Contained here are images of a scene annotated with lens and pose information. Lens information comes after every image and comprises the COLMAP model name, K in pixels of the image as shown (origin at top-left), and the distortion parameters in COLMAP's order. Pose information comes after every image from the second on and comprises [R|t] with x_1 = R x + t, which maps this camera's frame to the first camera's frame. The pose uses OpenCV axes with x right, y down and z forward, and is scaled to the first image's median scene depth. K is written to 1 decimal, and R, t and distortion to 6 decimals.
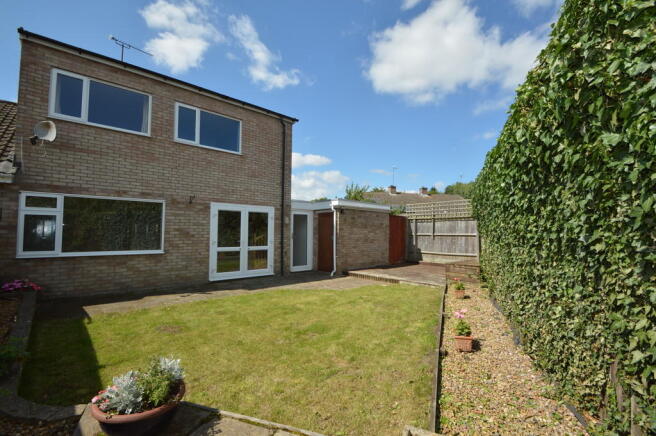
lens RADIAL K [[294.0, 0, 330.2], [0, 294.0, 220.9], [0, 0, 1]] dist [-0.001649, -0.001057]
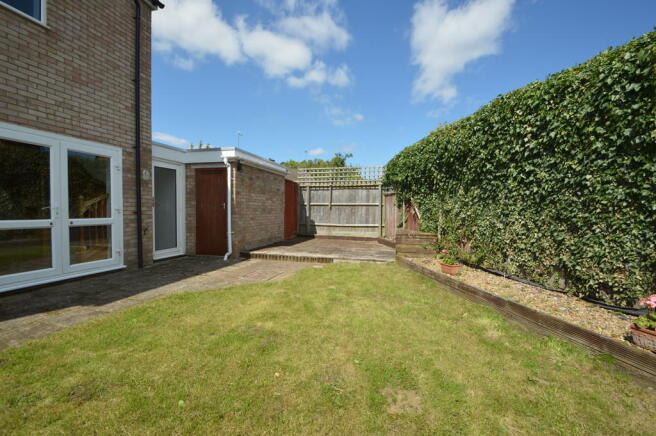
lens RADIAL K [[294.0, 0, 330.2], [0, 294.0, 220.9], [0, 0, 1]] dist [-0.001649, -0.001057]
pose [[0.833354, -0.016267, 0.552501, -0.167101], [-0.028614, 0.996957, 0.072512, 0.037371], [-0.551999, -0.076237, 0.830352, 0.297619]]
